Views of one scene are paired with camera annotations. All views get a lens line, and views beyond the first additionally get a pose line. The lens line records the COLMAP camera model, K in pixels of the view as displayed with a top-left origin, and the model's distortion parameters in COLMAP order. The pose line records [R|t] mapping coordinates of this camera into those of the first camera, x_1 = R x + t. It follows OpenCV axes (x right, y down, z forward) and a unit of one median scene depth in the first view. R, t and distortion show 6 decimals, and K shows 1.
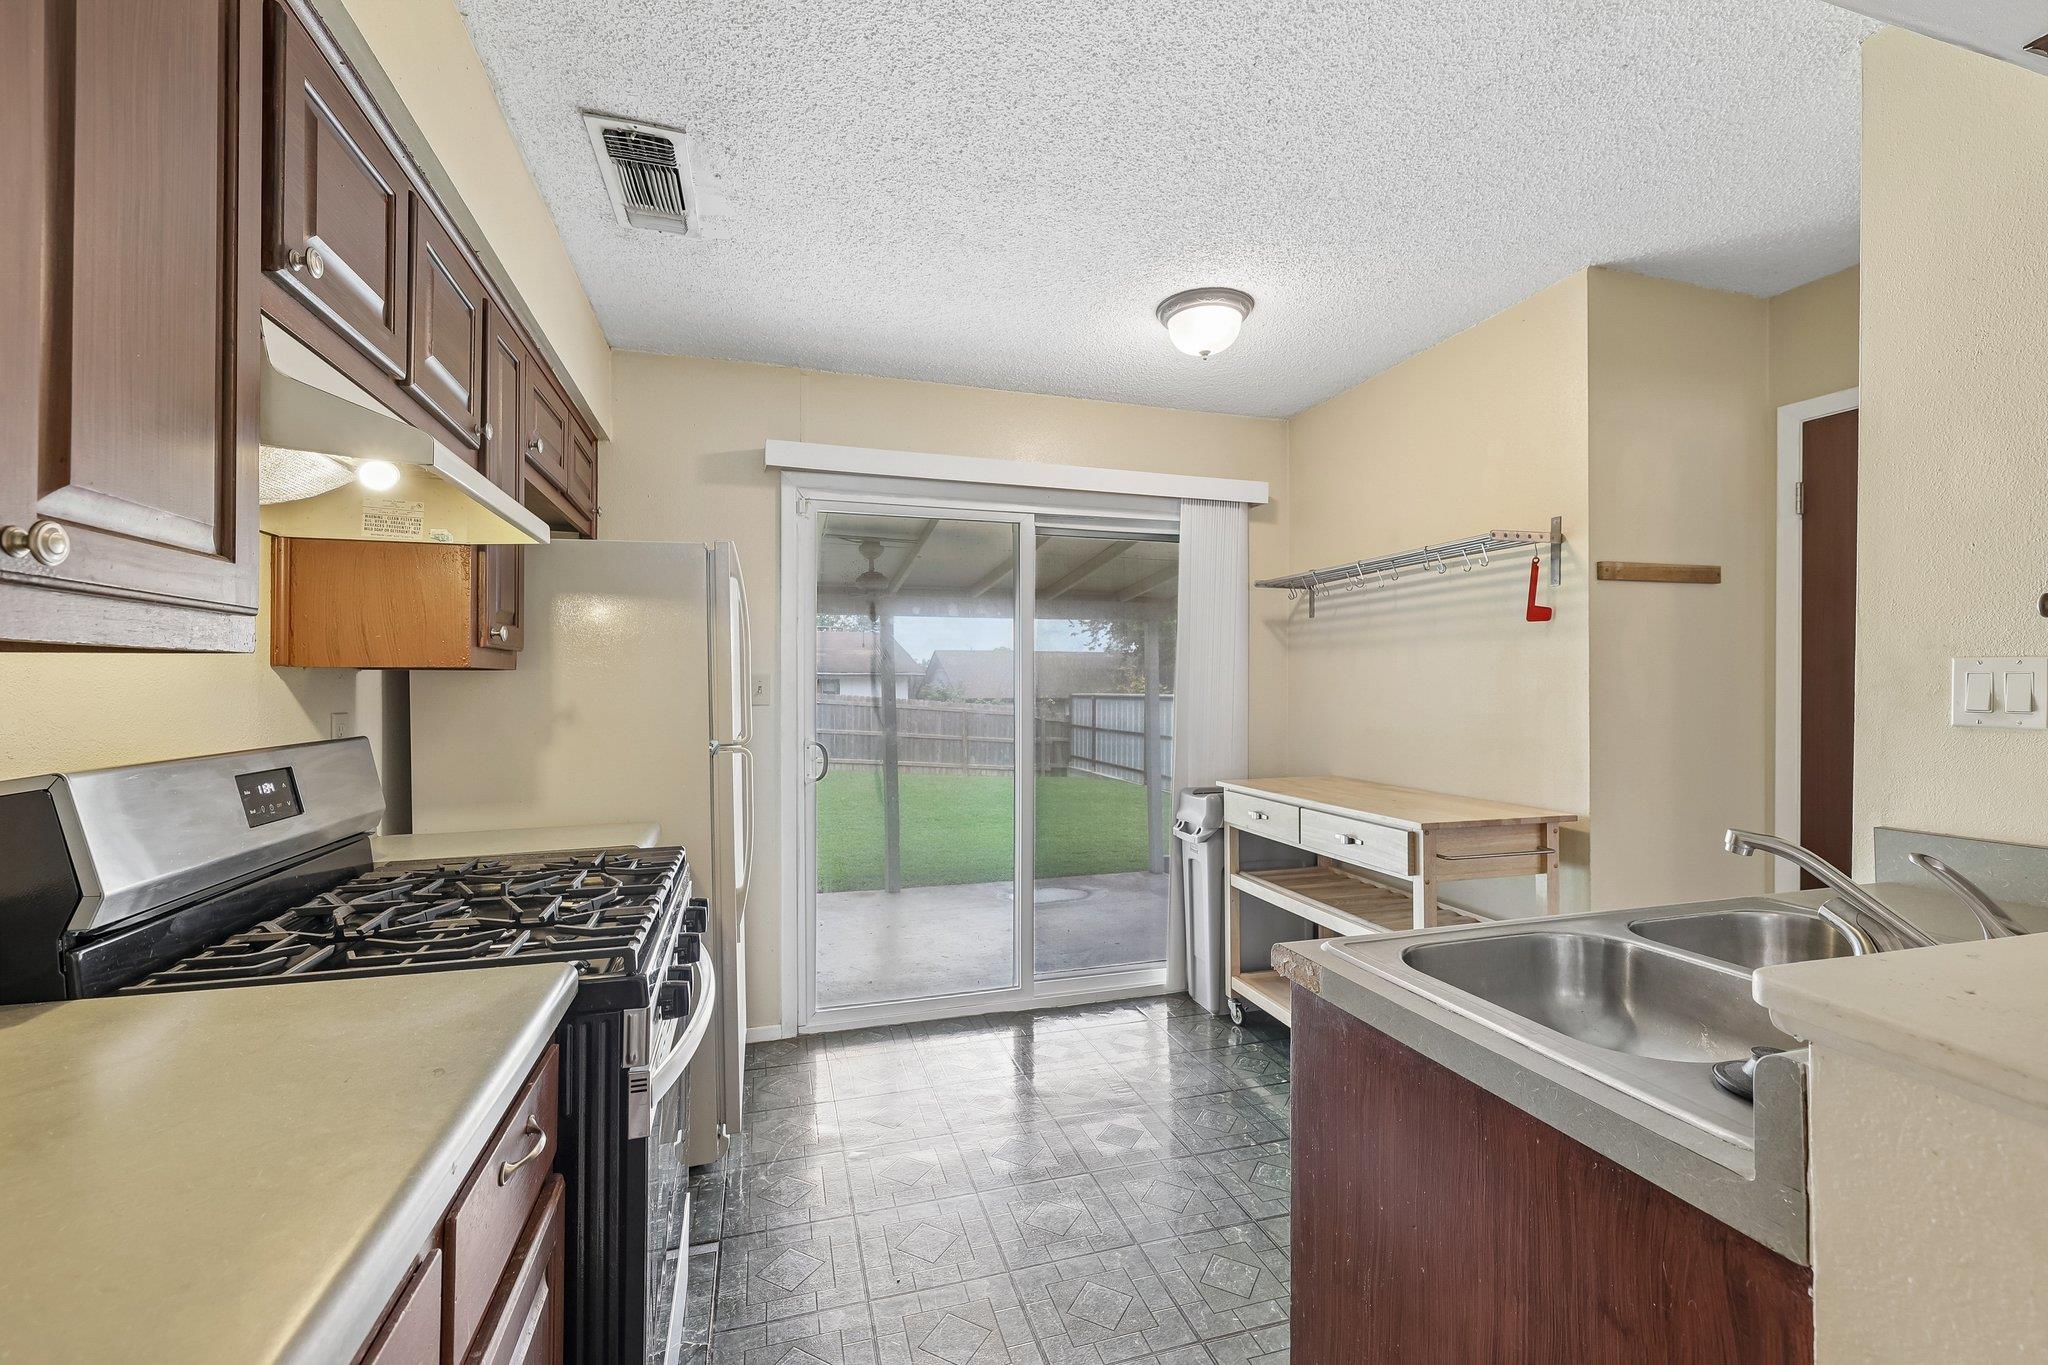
lens RADIAL K [[863.8, 0, 1032.9], [0, 863.8, 683.6], [0, 0, 1]] dist [-0.001127, 0.001018]
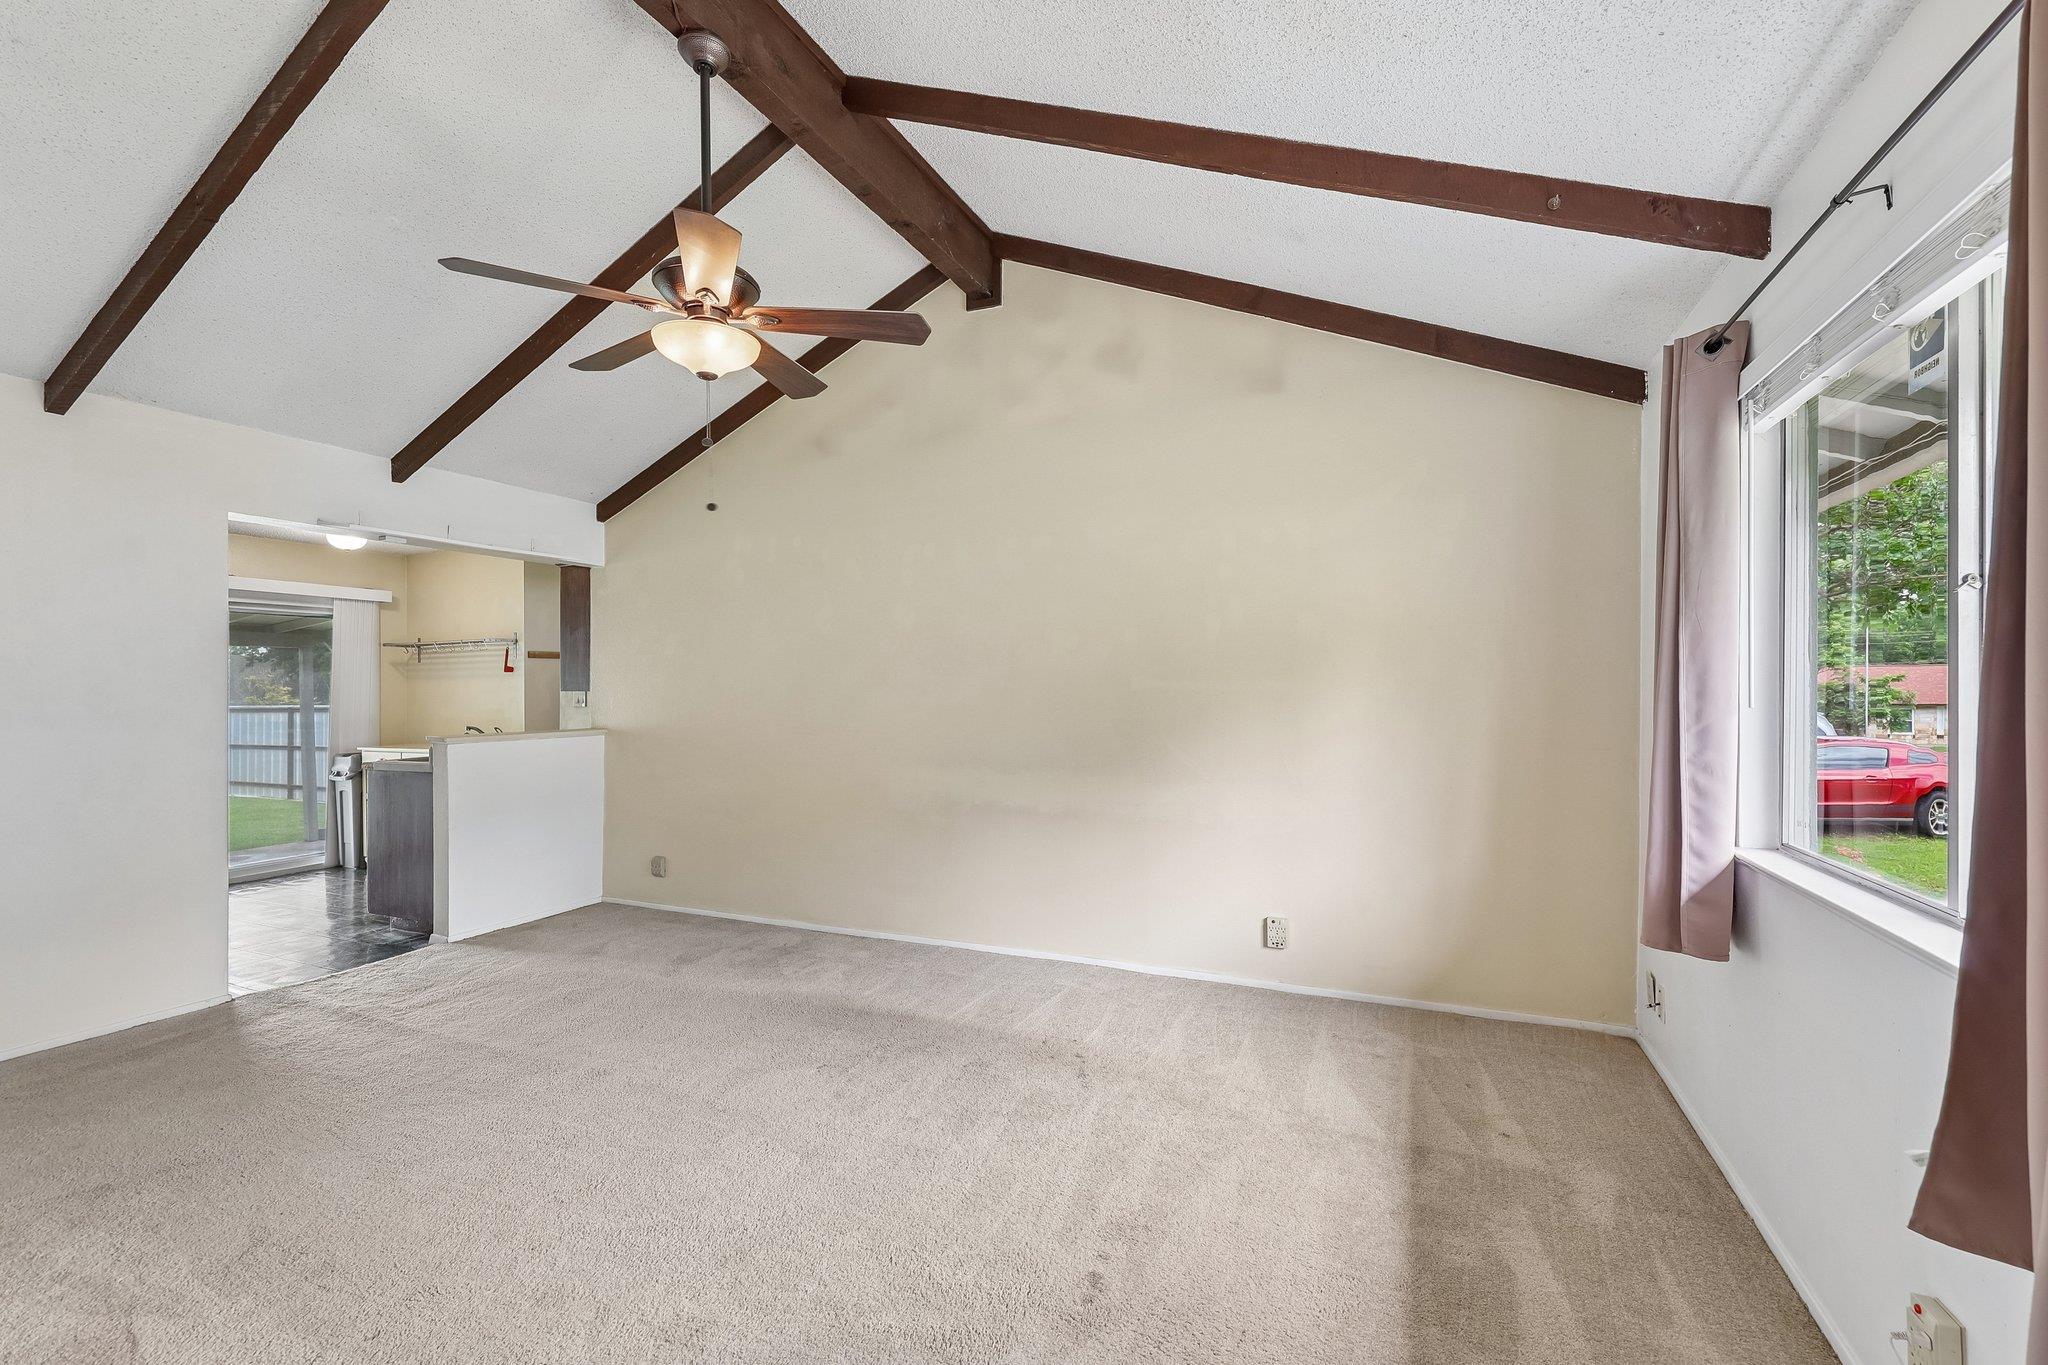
lens RADIAL K [[863.8, 0, 1021.3], [0, 863.8, 687.3], [0, 0, 1]] dist [-0.001127, 0.001018]
pose [[0.667132, 0.000441, 0.744939, -0.246481], [0.004510, 0.999979, -0.004632, -0.006206], [-0.744926, 0.006450, 0.667116, -1.460223]]
